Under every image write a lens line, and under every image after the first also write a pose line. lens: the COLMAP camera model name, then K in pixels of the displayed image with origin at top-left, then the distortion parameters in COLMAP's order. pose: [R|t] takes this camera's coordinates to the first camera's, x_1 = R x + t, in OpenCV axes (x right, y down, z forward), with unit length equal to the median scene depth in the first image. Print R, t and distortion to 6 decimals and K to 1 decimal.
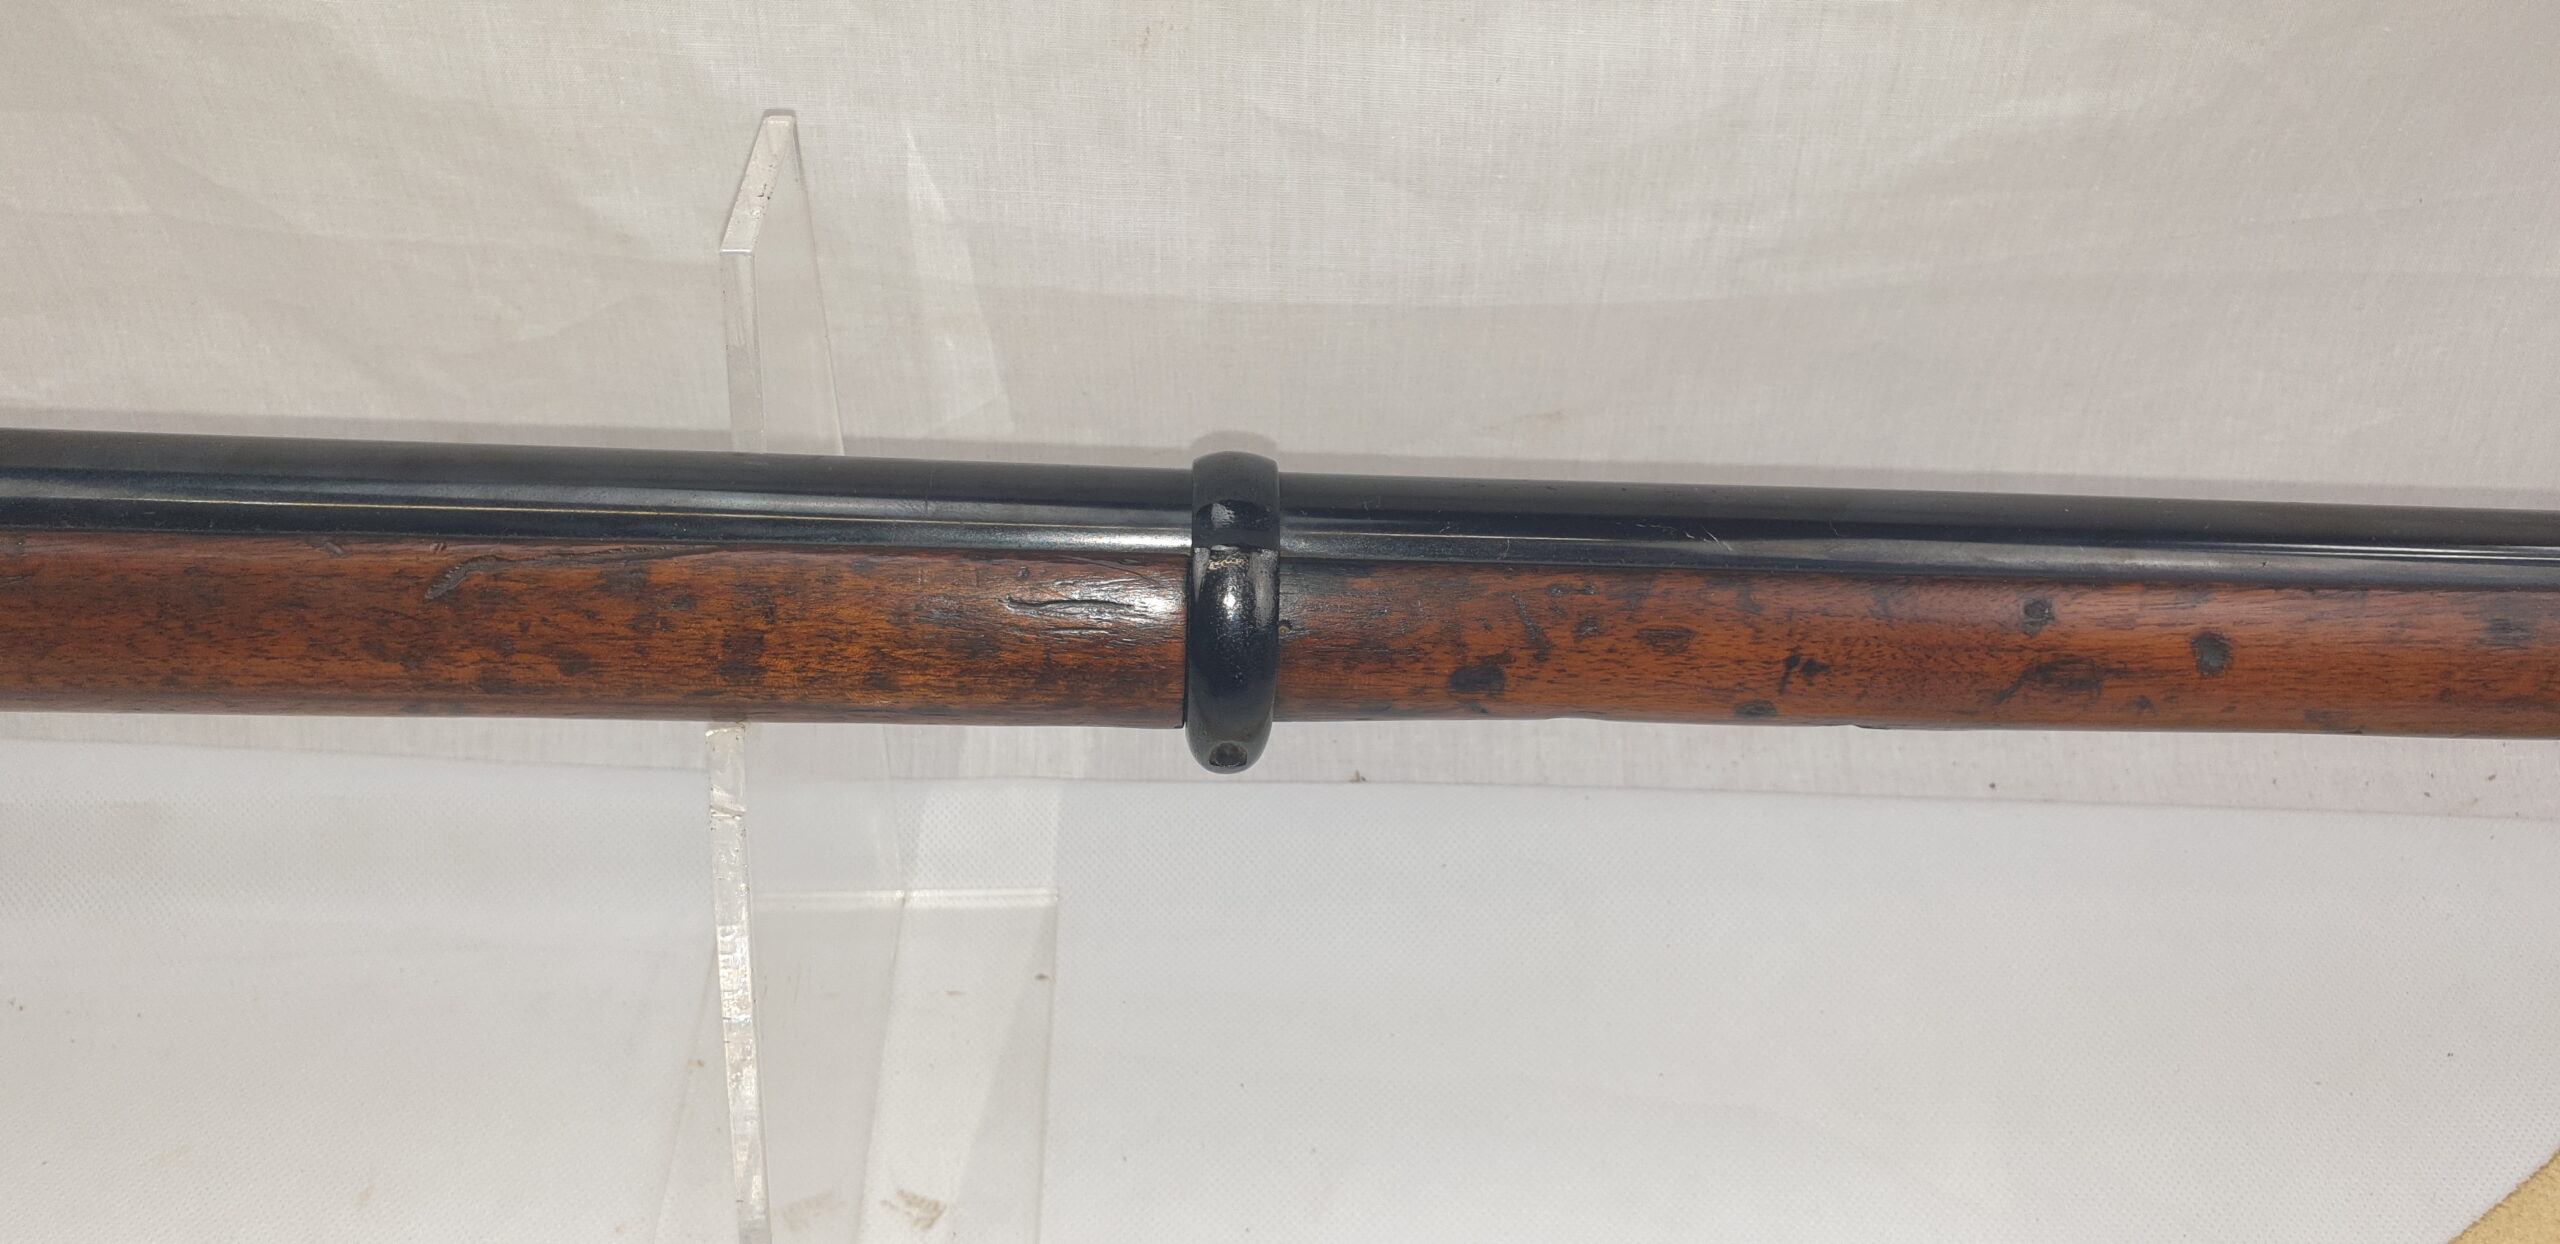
lens RADIAL K [[2019.4, 0, 1280.0], [0, 2019.4, 622.0], [0, 0, 1]] dist [0.009131, 0.006021]
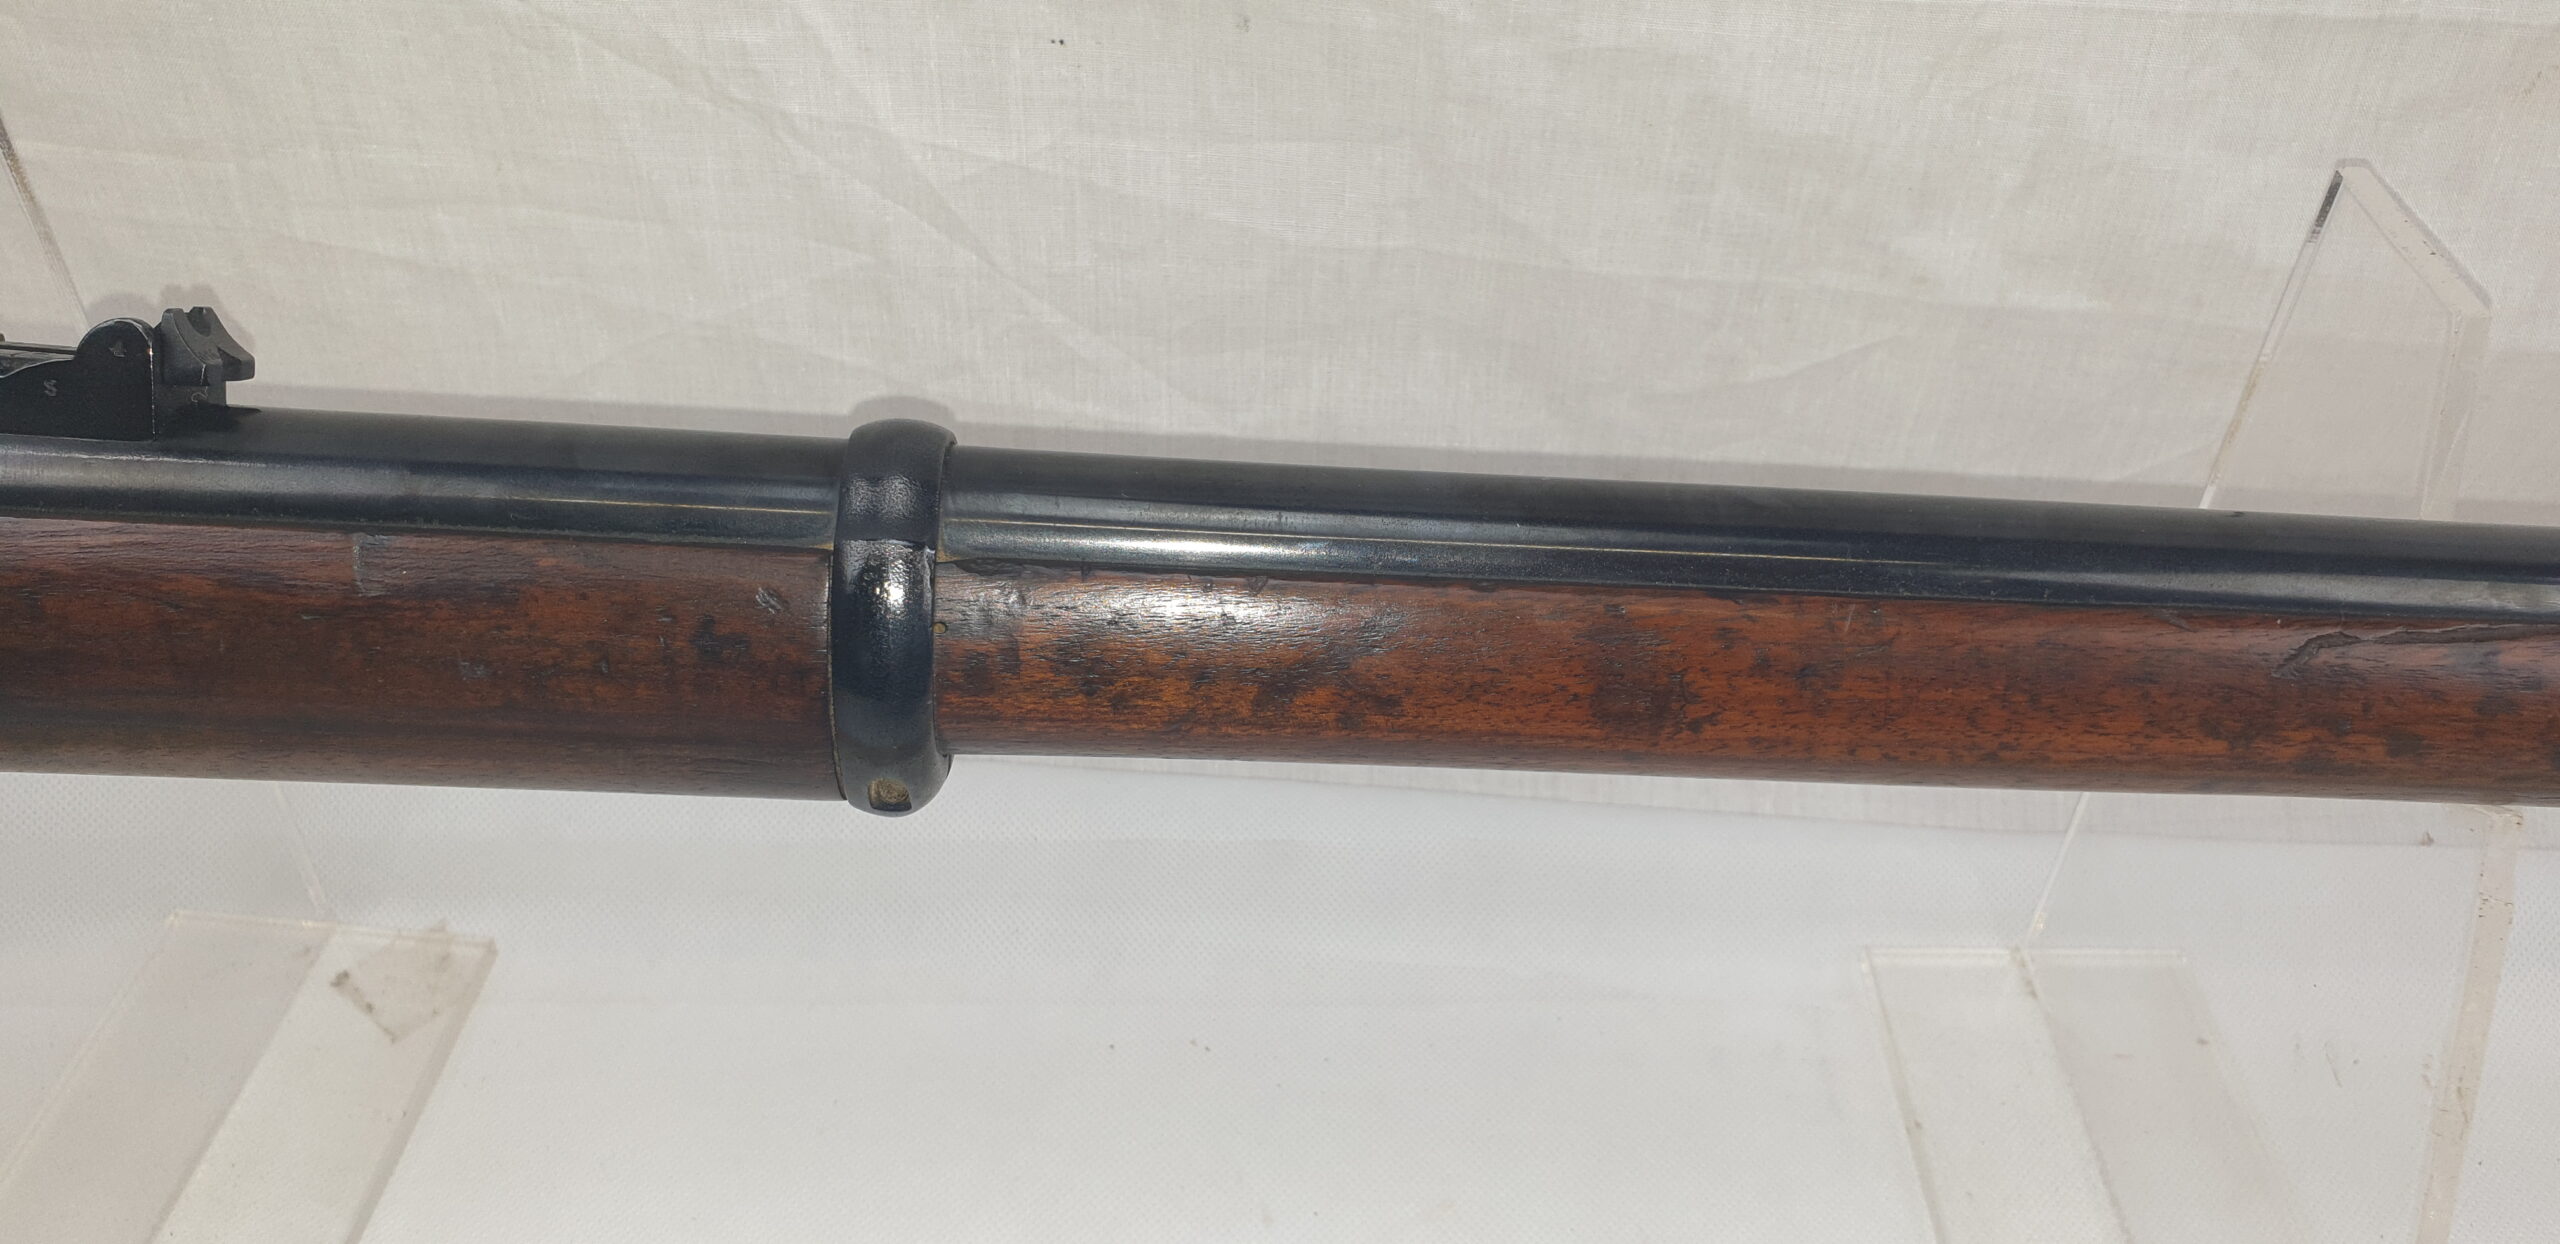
lens RADIAL K [[2019.4, 0, 1280.0], [0, 2019.4, 622.0], [0, 0, 1]] dist [0.009131, 0.006021]
pose [[0.999659, 0.017586, -0.019299, -0.865988], [-0.017590, 0.999845, -0.000008, -0.028302], [0.019296, 0.000347, 0.999814, 0.035087]]
